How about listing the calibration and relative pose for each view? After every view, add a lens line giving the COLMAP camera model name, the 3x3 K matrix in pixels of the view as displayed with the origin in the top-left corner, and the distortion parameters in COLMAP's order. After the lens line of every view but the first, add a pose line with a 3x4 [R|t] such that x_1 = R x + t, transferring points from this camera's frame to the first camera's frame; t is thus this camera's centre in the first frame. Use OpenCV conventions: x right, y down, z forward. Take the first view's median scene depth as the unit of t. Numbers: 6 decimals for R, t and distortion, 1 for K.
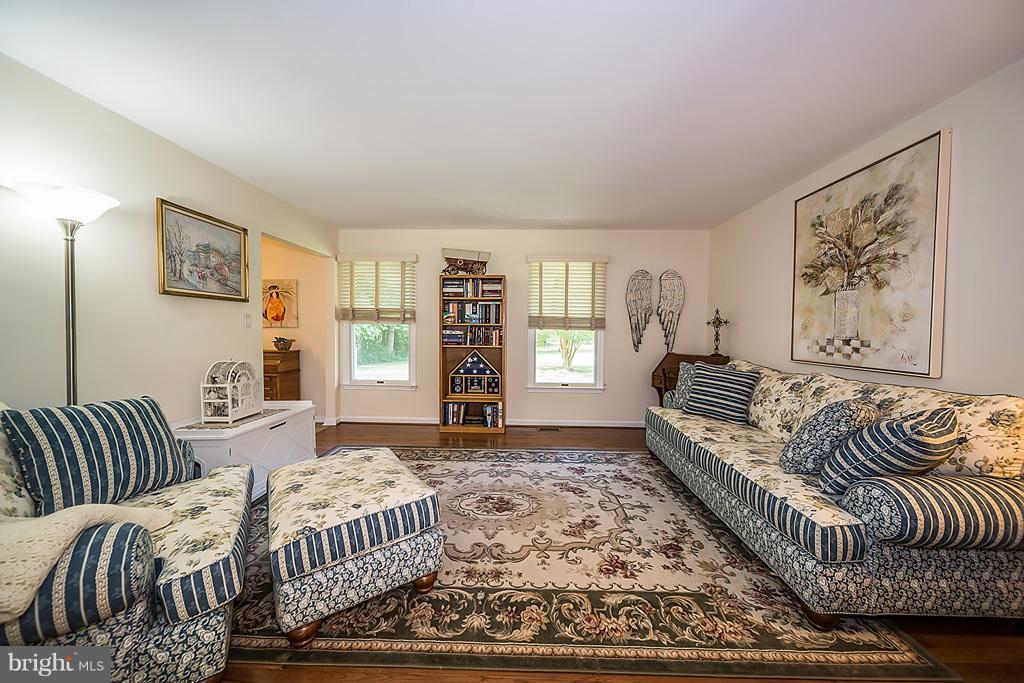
lens RADIAL K [[360.5, 0, 511.1], [0, 360.5, 340.4], [0, 0, 1]] dist [-0.001881, -0.000210]
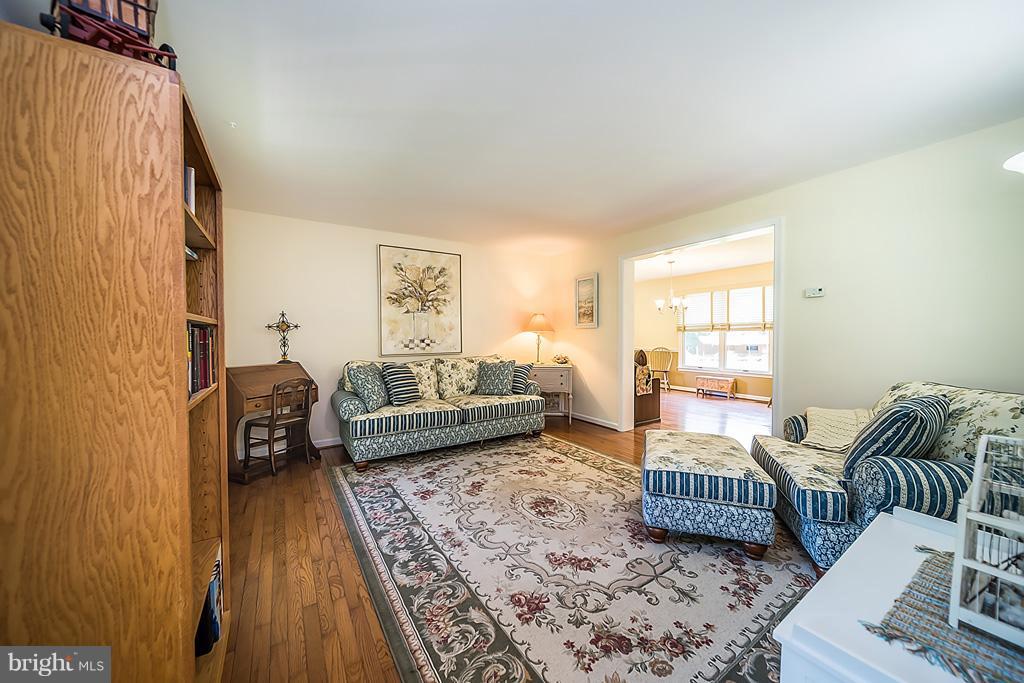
lens RADIAL K [[360.5, 0, 514.8], [0, 360.5, 341.4], [0, 0, 1]] dist [-0.001881, -0.000210]
pose [[-0.583980, -0.017896, 0.811571, -0.828299], [0.023998, 0.998939, 0.039296, -0.054118], [-0.811413, 0.042424, -0.582931, 1.683378]]
